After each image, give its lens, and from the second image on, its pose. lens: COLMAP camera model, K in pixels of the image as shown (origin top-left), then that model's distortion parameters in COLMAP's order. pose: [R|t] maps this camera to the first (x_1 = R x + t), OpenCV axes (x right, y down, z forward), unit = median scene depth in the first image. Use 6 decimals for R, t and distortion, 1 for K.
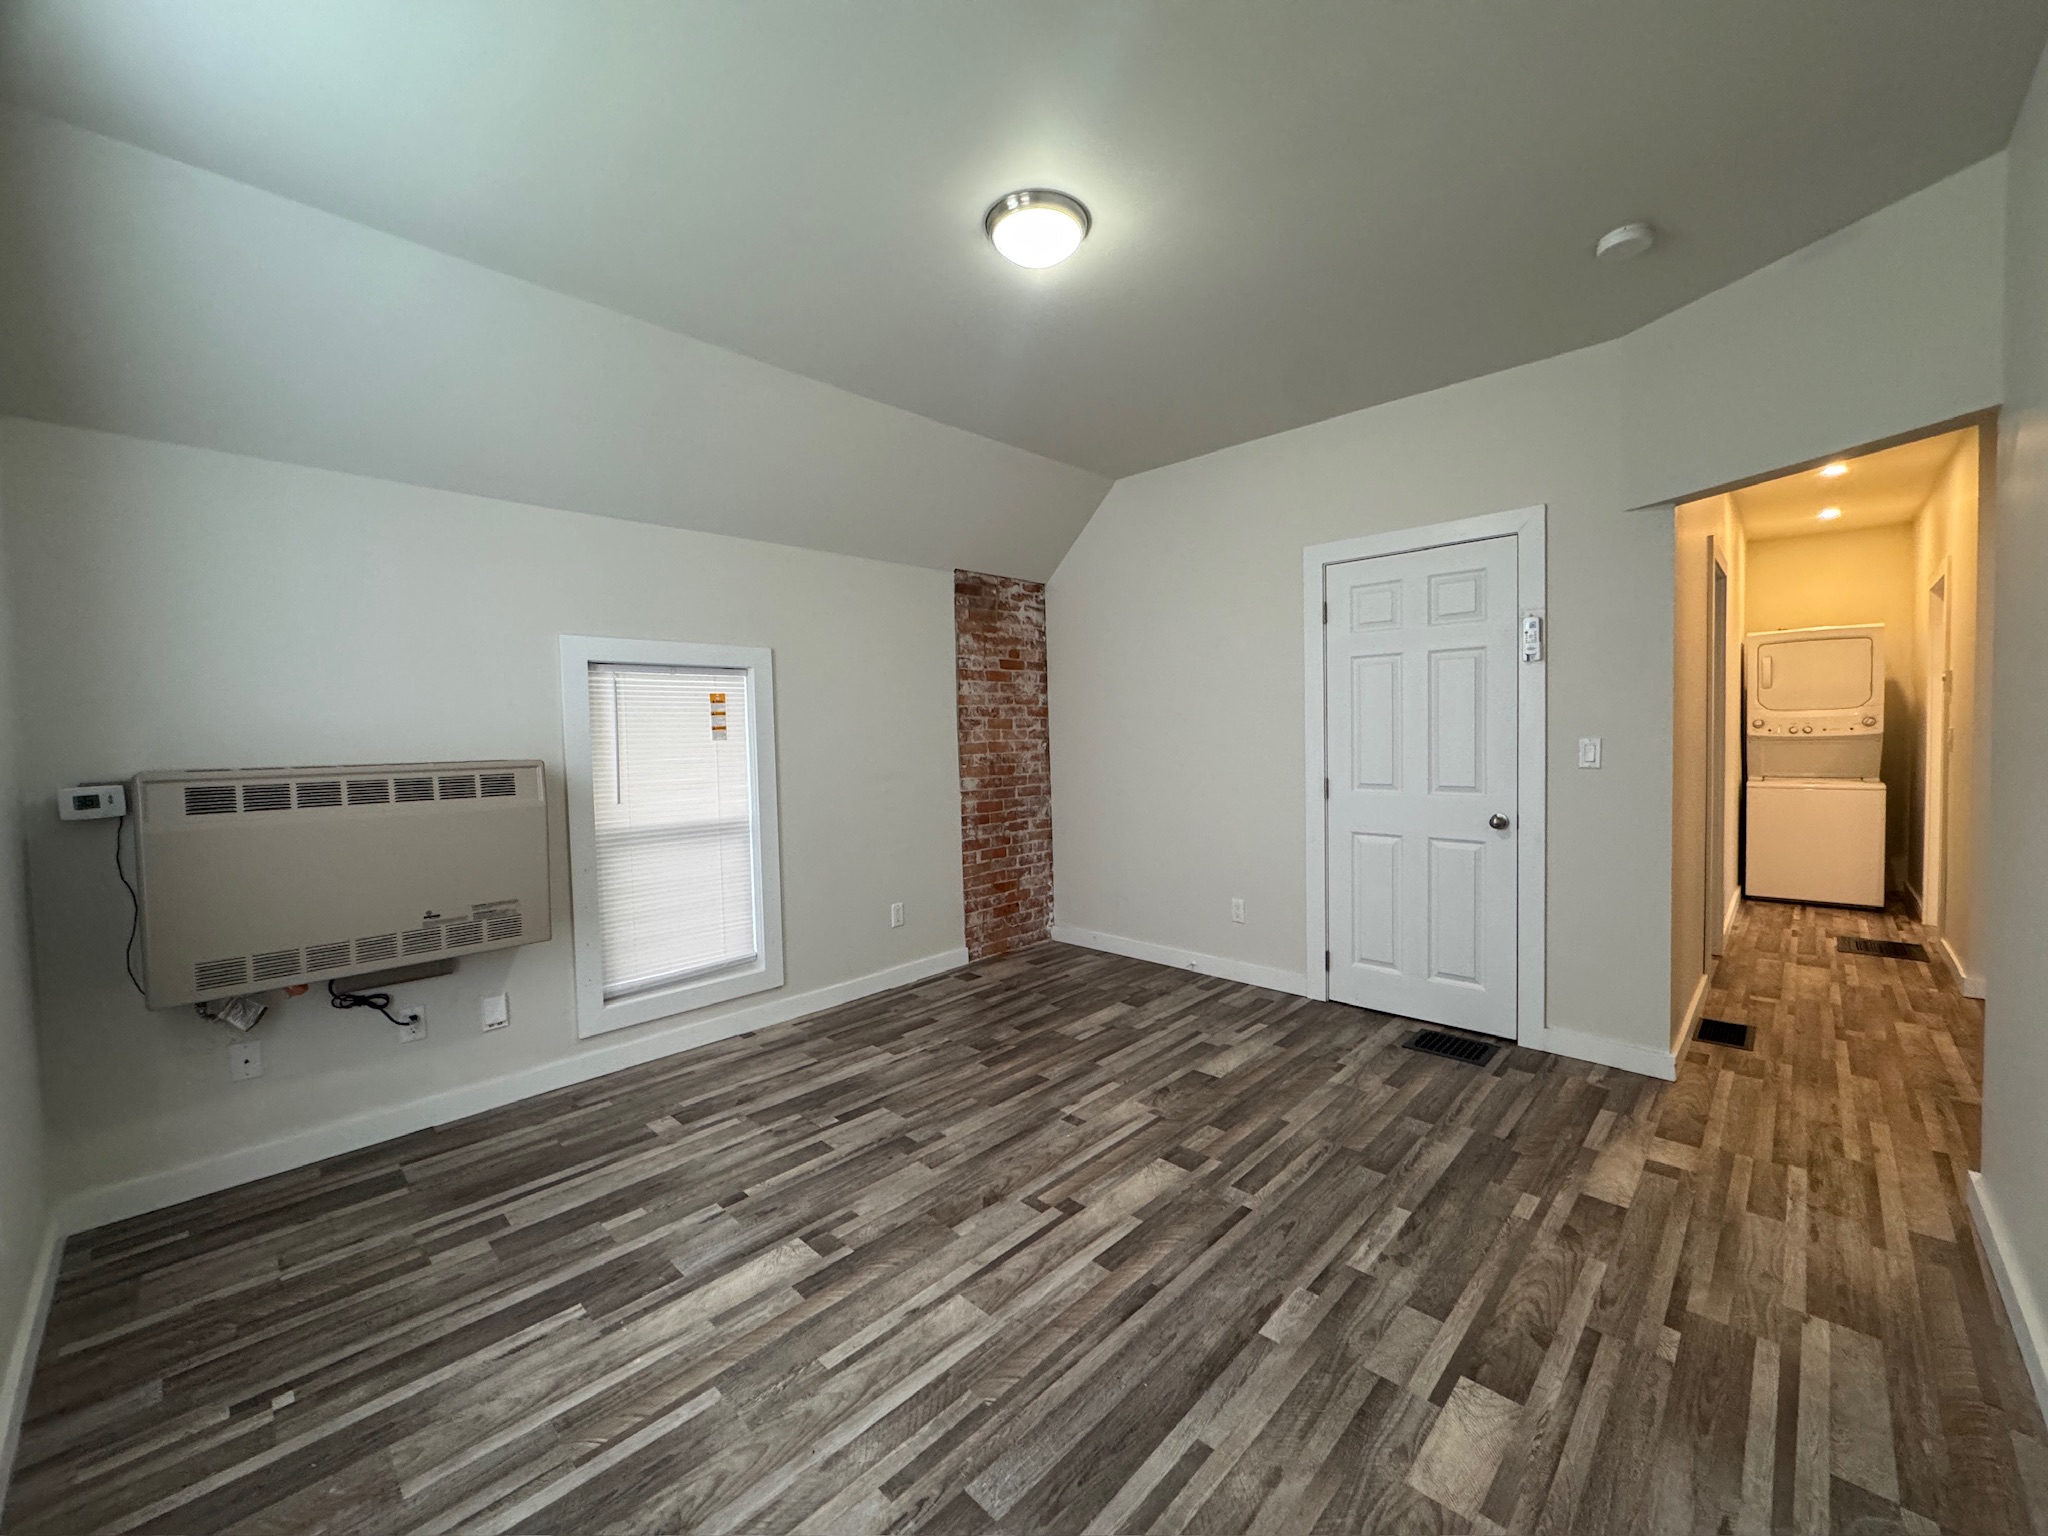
lens RADIAL K [[813.1, 0, 1018.0], [0, 813.1, 765.4], [0, 0, 1]] dist [-0.005451, -0.000143]
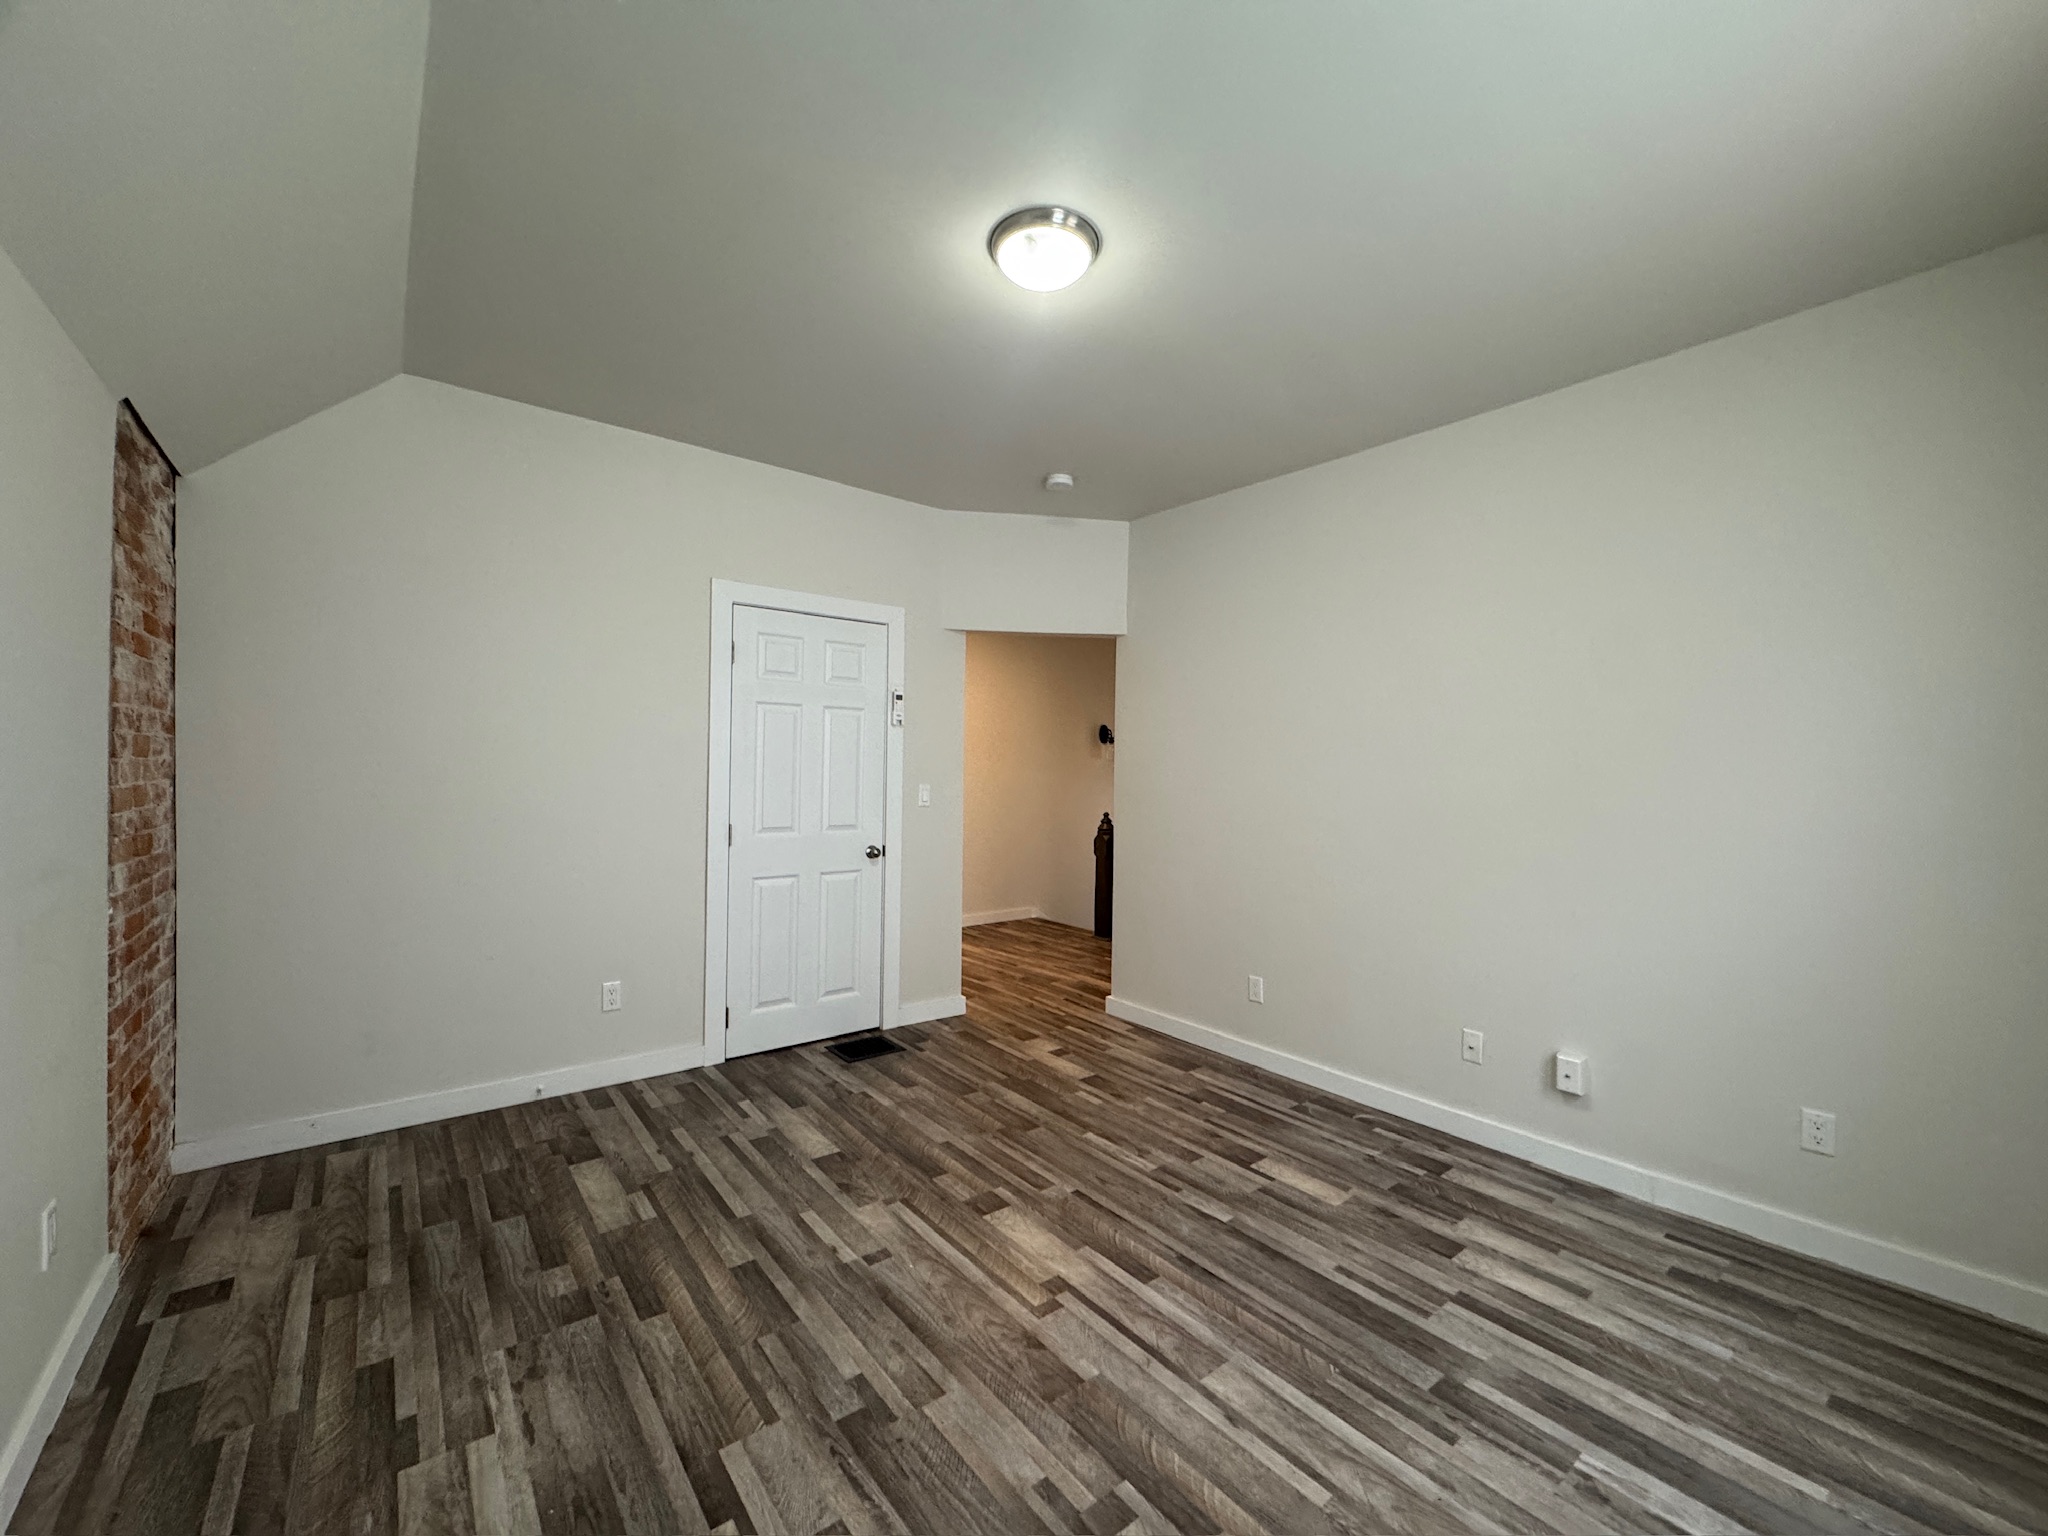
lens RADIAL K [[813.1, 0, 1021.2], [0, 813.1, 771.4], [0, 0, 1]] dist [-0.005451, -0.000143]
pose [[0.124003, 0.017534, 0.992127, -0.646052], [0.021825, 0.999554, -0.020393, -0.024906], [-0.992042, 0.024182, 0.123565, 0.664022]]
